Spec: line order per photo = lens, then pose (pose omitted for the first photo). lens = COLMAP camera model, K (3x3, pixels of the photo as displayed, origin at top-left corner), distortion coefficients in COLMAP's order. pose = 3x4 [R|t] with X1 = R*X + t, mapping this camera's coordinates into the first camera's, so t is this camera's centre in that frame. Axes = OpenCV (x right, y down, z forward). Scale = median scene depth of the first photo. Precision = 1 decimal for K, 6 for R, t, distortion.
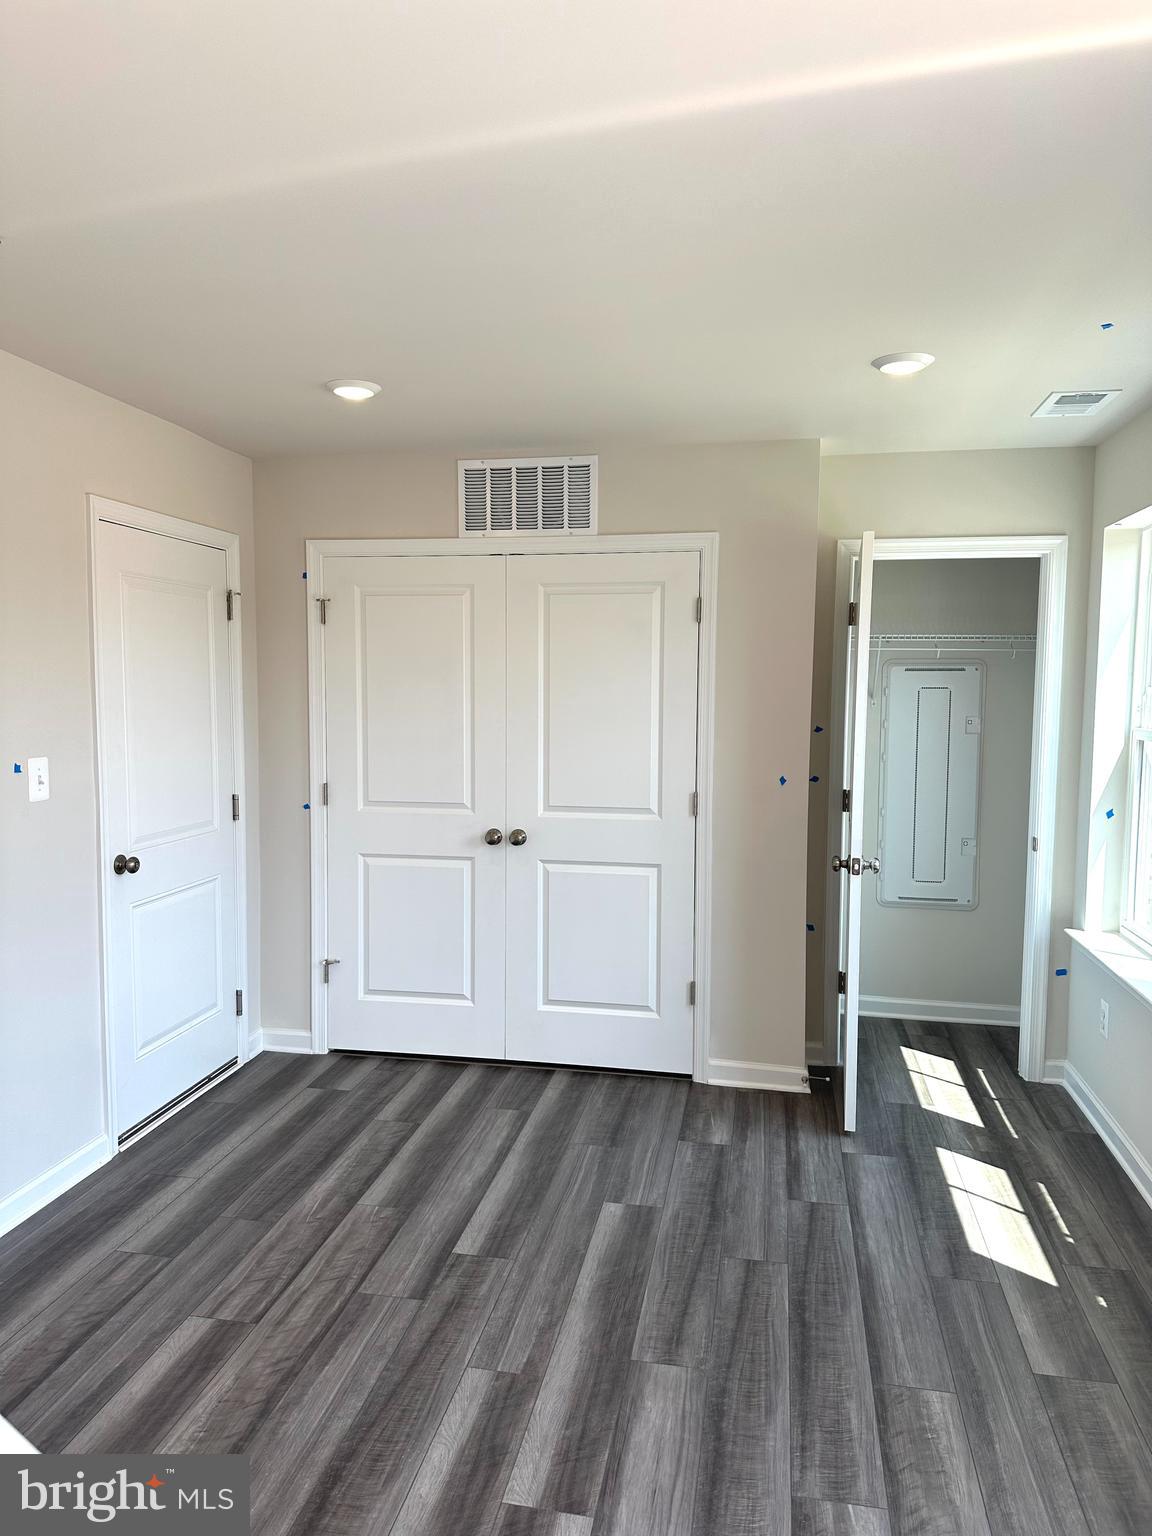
lens RADIAL K [[1064.3, 0, 576.0], [0, 1064.3, 768.0], [0, 0, 1]] dist [0.076626, -0.108151]
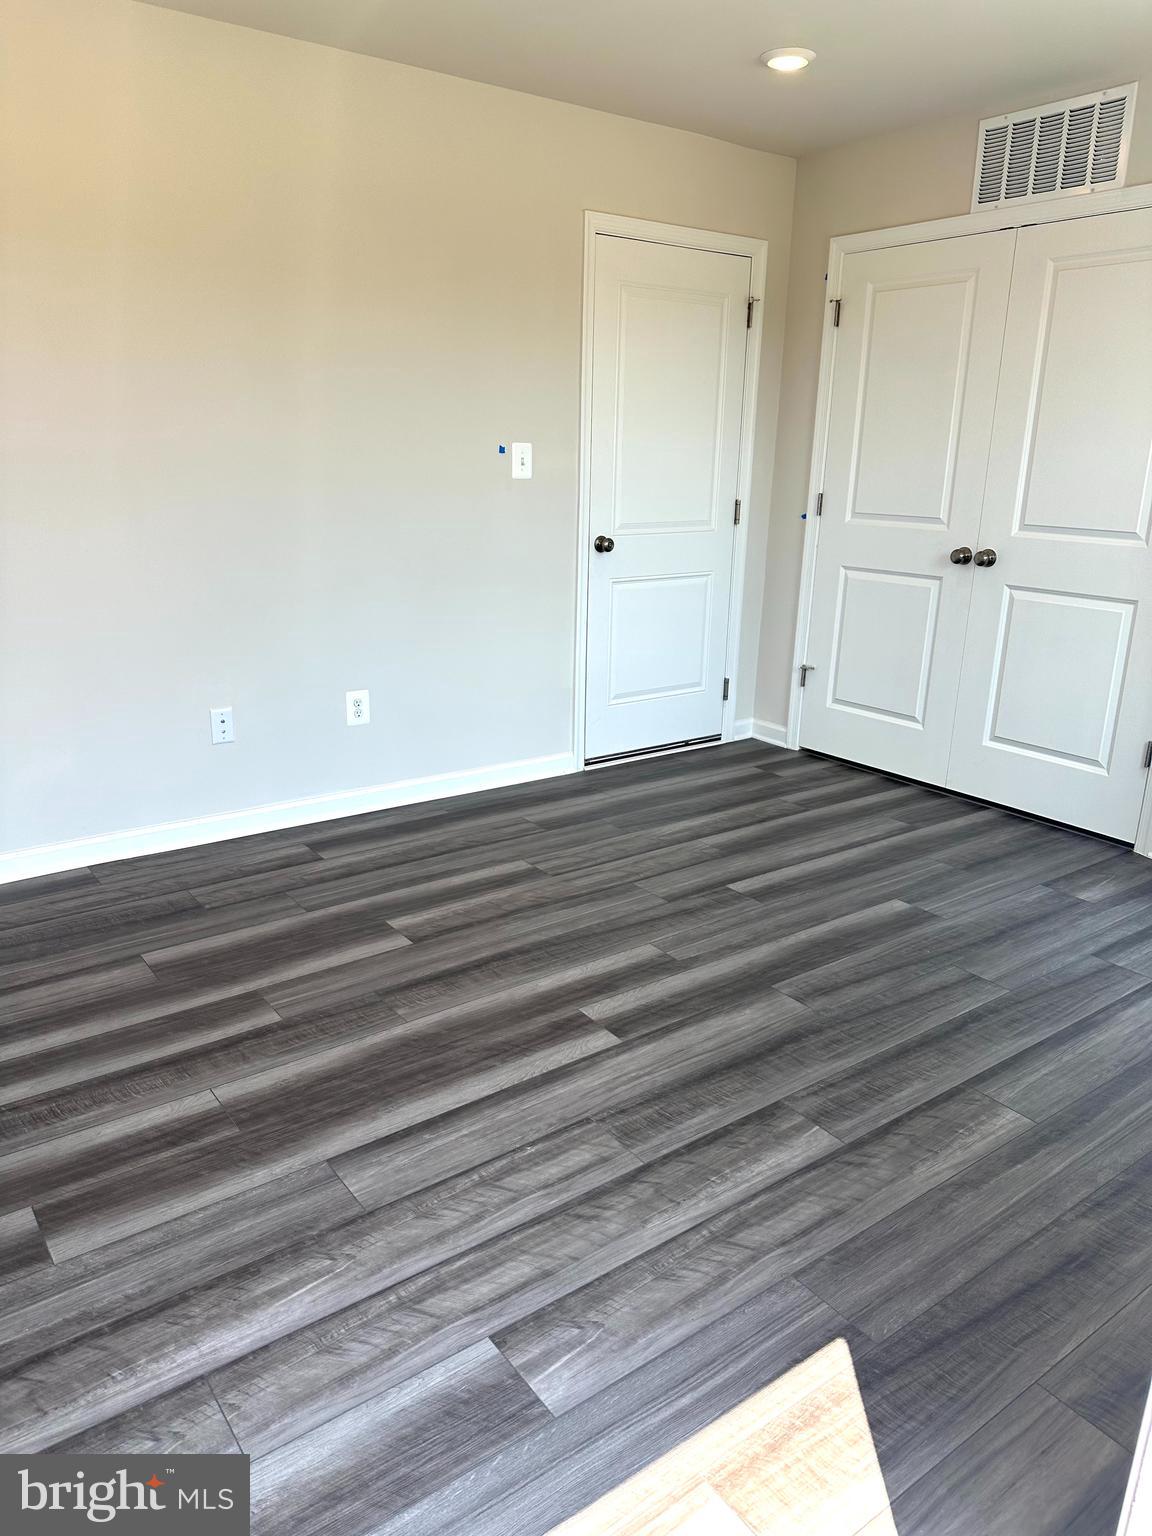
lens RADIAL K [[1056.8, 0, 576.6], [0, 1056.8, 817.4], [0, 0, 1]] dist [0.007988, -0.050198]
pose [[0.724365, 0.225311, -0.651560, 0.376288], [-0.058531, 0.961775, 0.267513, 0.063491], [0.686927, -0.155641, 0.709864, 0.070230]]
